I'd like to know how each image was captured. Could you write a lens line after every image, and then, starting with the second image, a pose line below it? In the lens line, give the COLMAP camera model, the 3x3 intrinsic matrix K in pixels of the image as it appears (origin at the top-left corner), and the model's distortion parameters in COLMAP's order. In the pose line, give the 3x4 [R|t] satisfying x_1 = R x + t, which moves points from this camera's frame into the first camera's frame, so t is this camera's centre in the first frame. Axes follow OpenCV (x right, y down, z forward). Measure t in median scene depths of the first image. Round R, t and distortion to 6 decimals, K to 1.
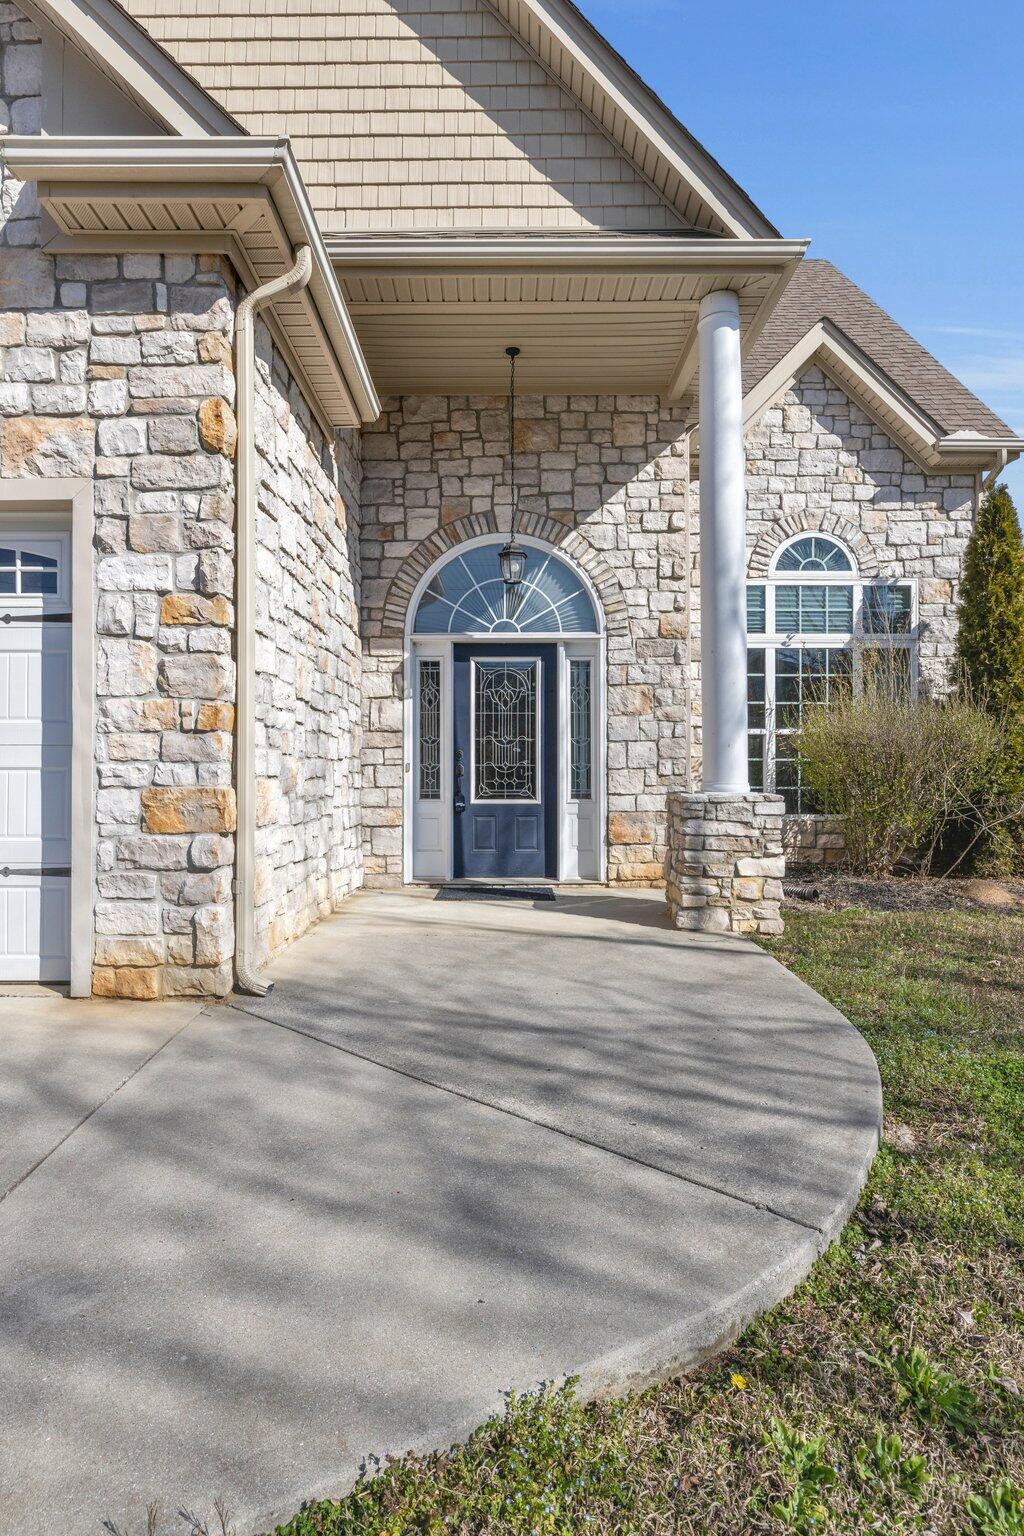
lens RADIAL K [[817.8, 0, 507.5], [0, 817.8, 777.0], [0, 0, 1]] dist [-0.008001, 0.000330]
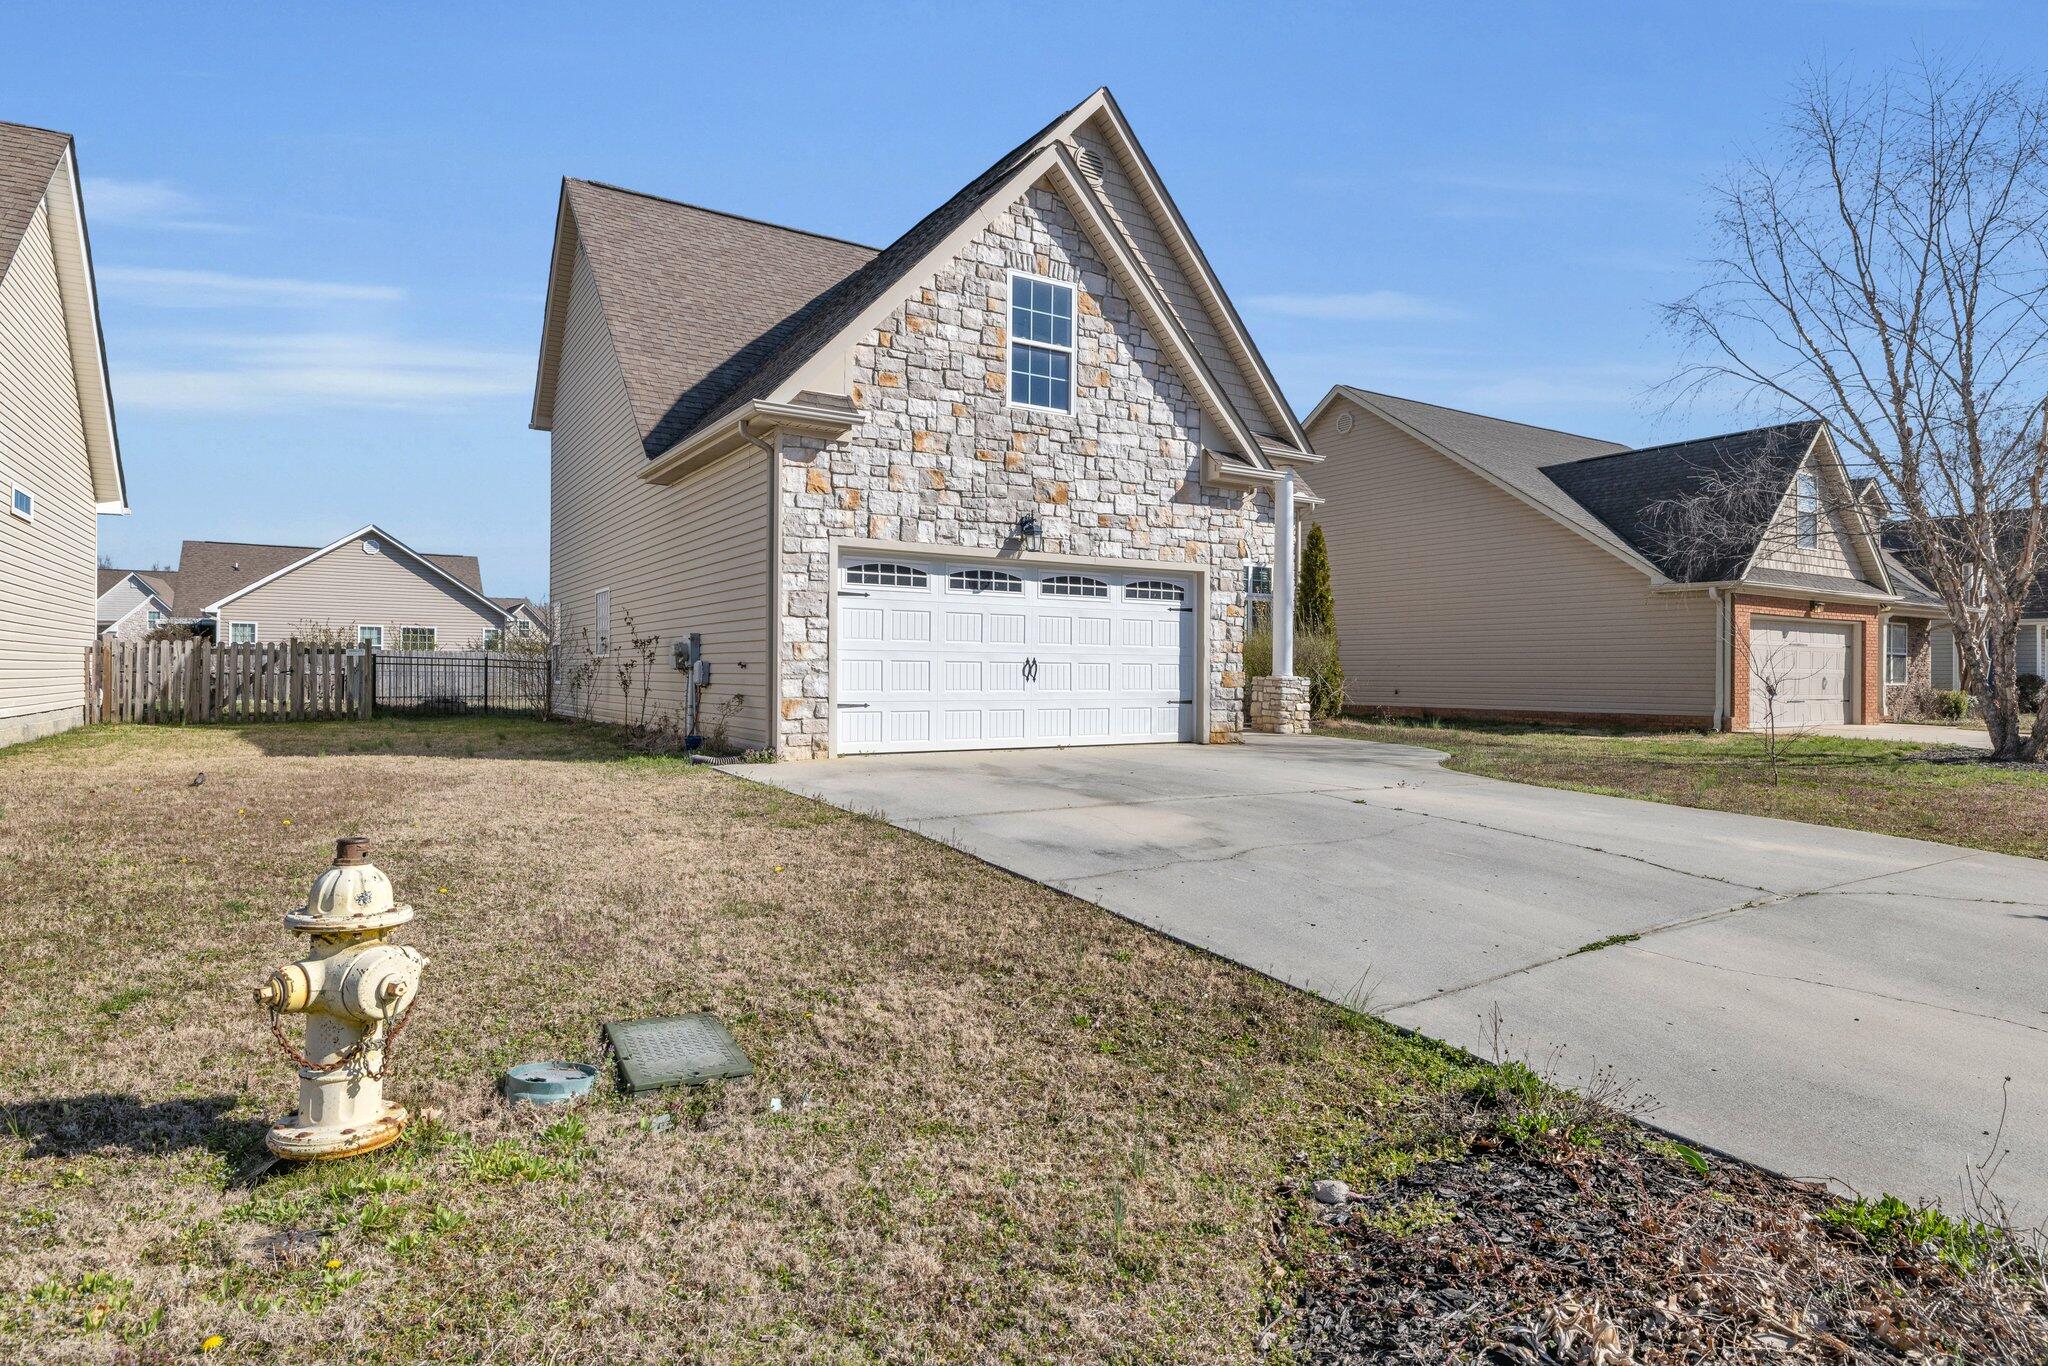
lens RADIAL K [[1090.4, 0, 1032.3], [0, 1090.4, 684.0], [0, 0, 1]] dist [-0.008001, 0.000330]
pose [[0.842954, -0.001206, 0.537985, -1.588050], [-0.002826, 0.999974, 0.006670, 0.017413], [-0.537978, -0.007143, 0.842928, -0.978148]]
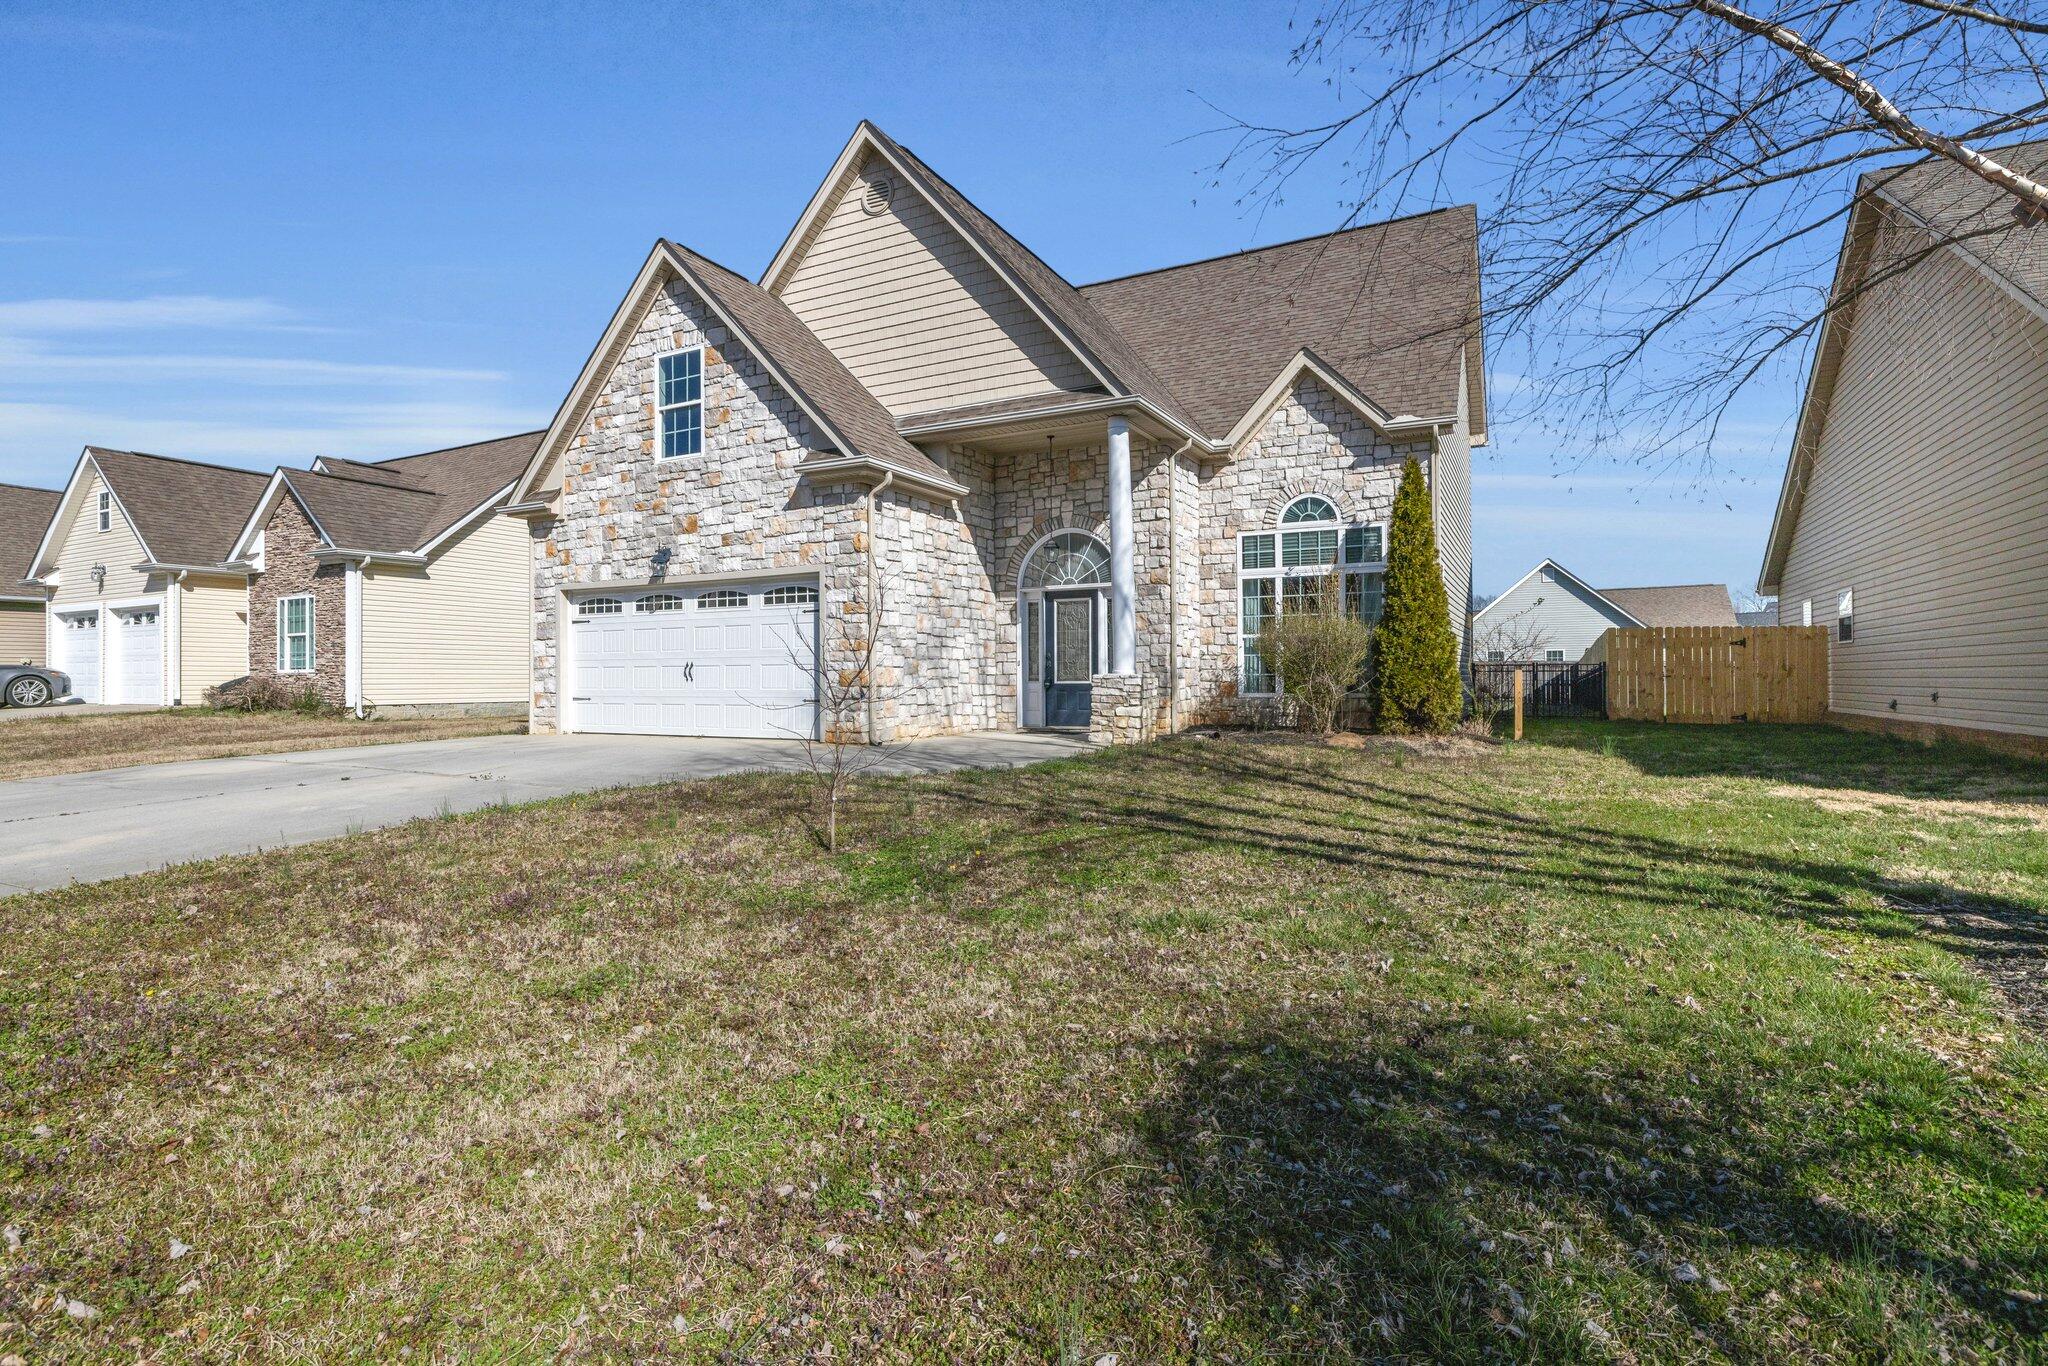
lens RADIAL K [[979.9, 0, 1023.2], [0, 979.9, 679.8], [0, 0, 1]] dist [-0.011543, 0.000026]
pose [[0.887992, -0.003916, -0.459841, 0.872081], [0.004263, 0.999991, -0.000283, 0.025443], [0.459838, -0.001709, 0.888001, -0.897545]]
